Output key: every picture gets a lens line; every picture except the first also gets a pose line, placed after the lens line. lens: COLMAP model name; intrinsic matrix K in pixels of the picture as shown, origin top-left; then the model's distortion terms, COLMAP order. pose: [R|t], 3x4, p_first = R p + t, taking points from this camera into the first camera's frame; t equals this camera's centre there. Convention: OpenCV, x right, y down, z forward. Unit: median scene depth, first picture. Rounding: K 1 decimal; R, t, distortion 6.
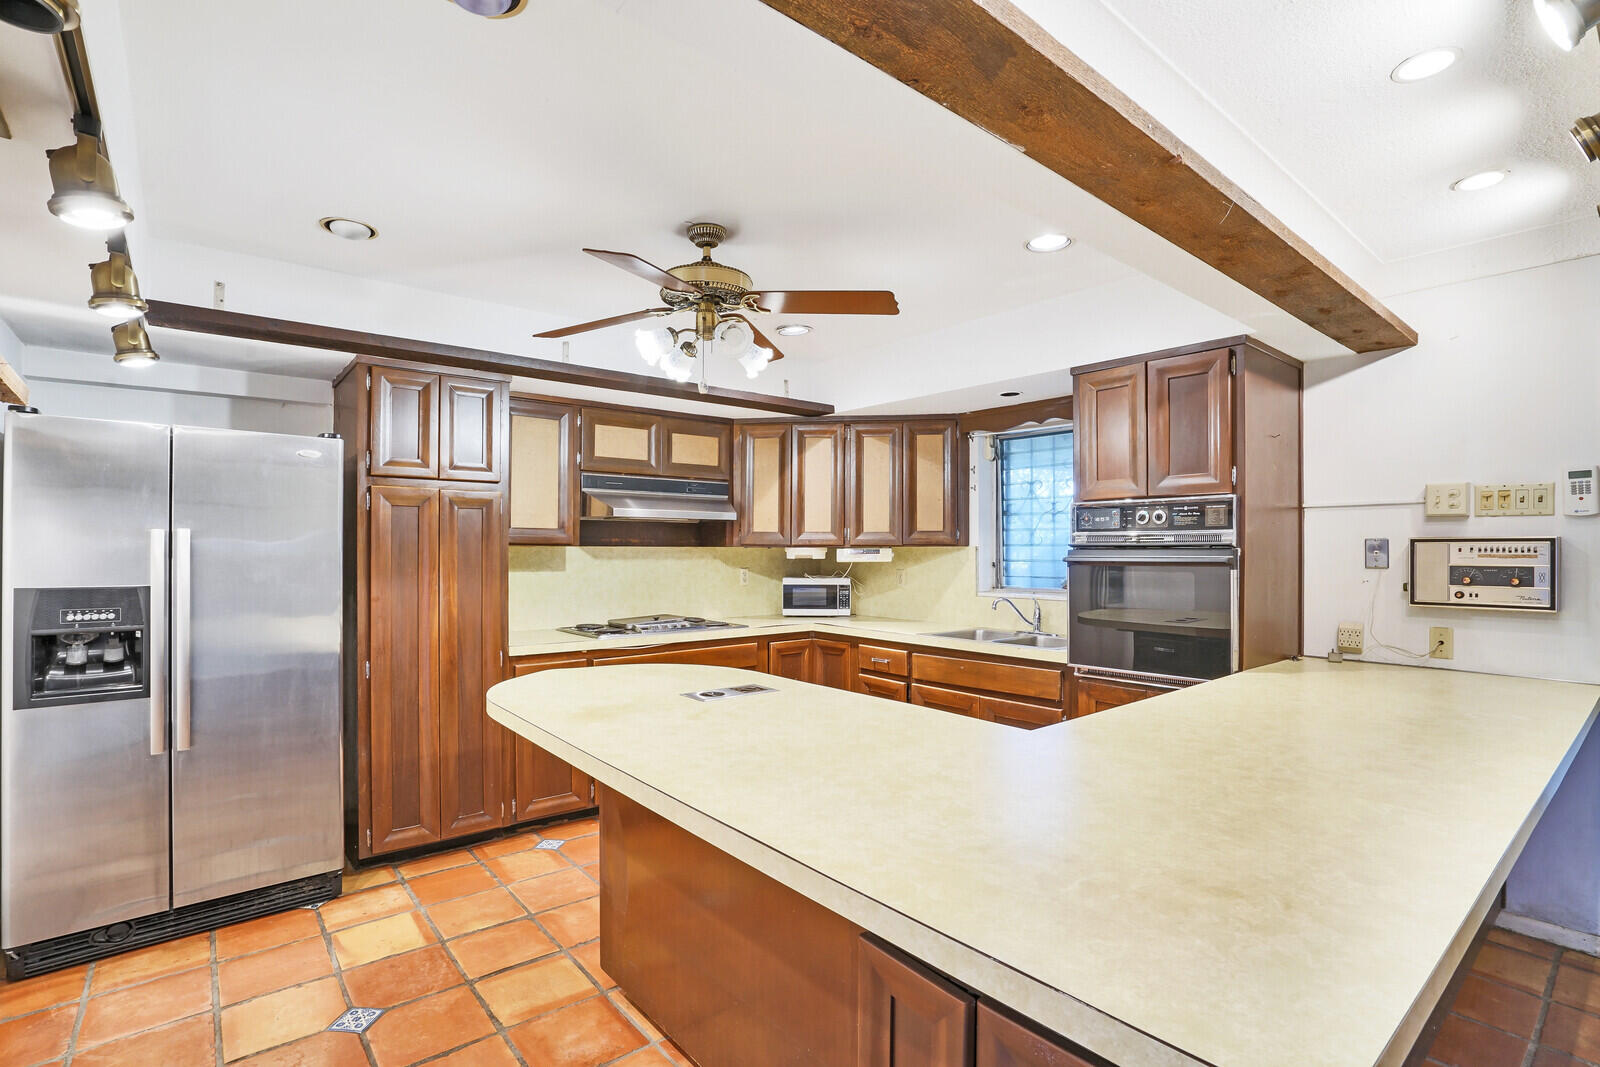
lens RADIAL K [[776.9, 0, 800.7], [0, 776.9, 544.2], [0, 0, 1]] dist [-0.033854, 0.000258]
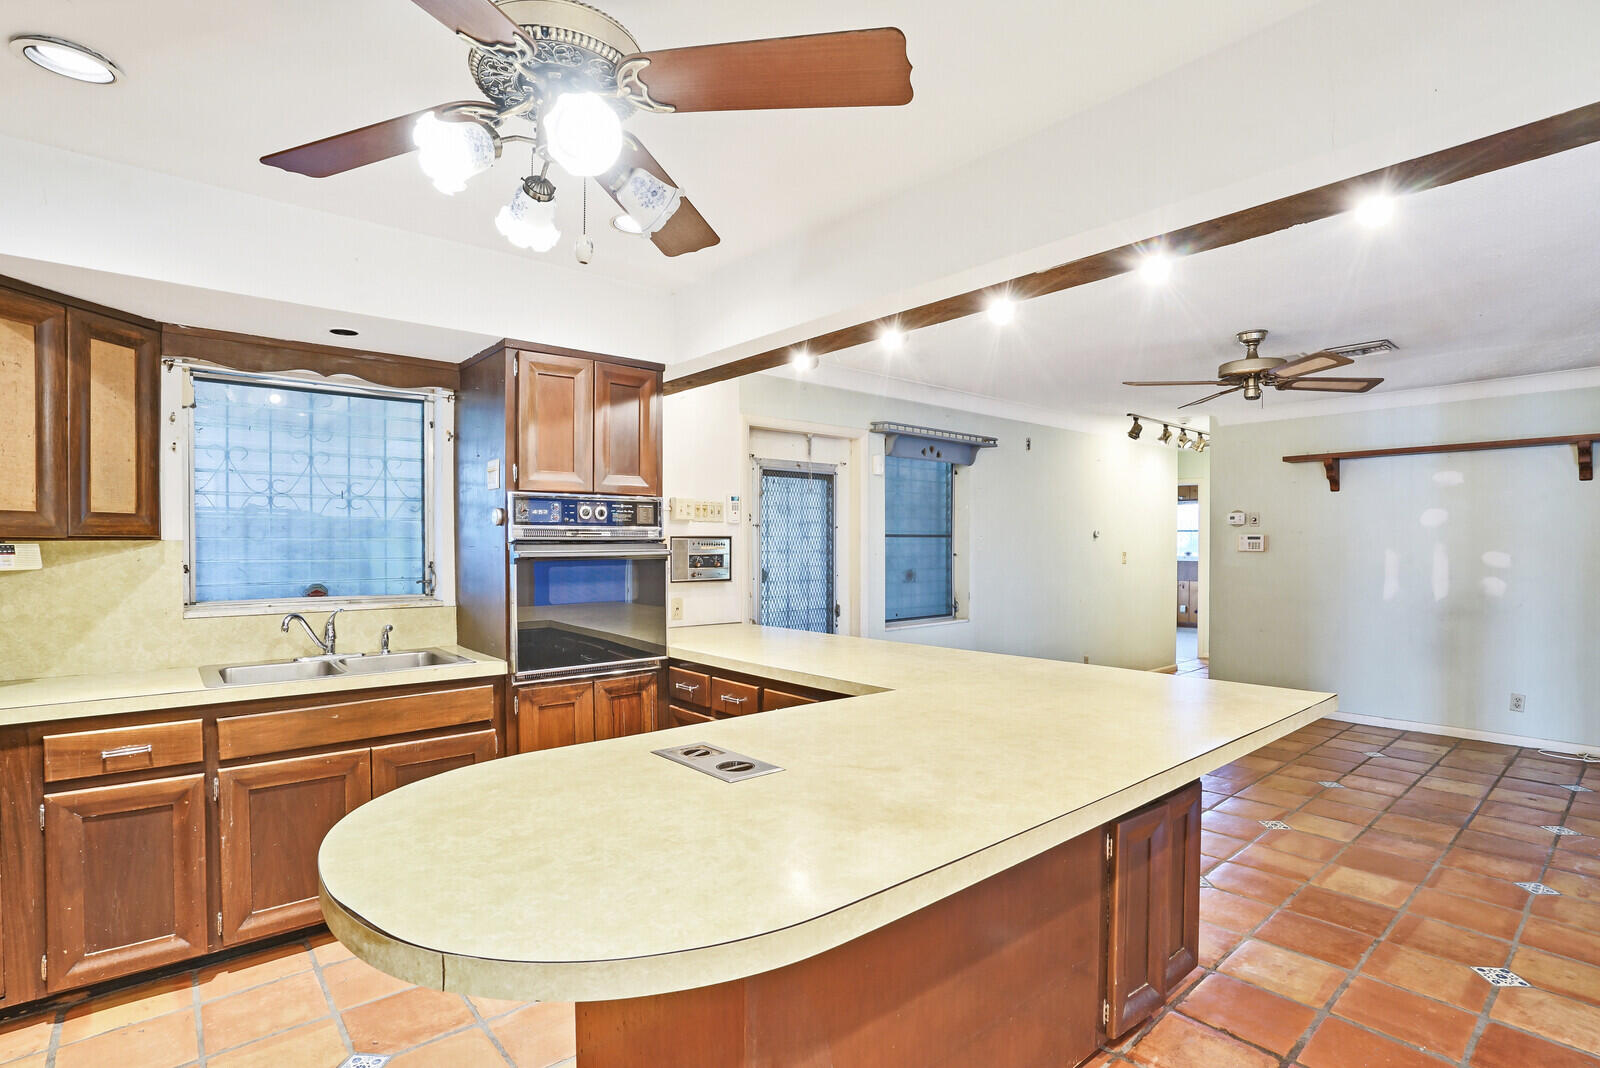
lens RADIAL K [[776.9, 0, 800.7], [0, 776.9, 544.7], [0, 0, 1]] dist [-0.033854, 0.000258]
pose [[-0.018712, -0.002548, 0.999822, -0.569785], [-0.004176, 0.999988, 0.002470, 0.003921], [-0.999816, -0.004129, -0.018723, 0.717525]]
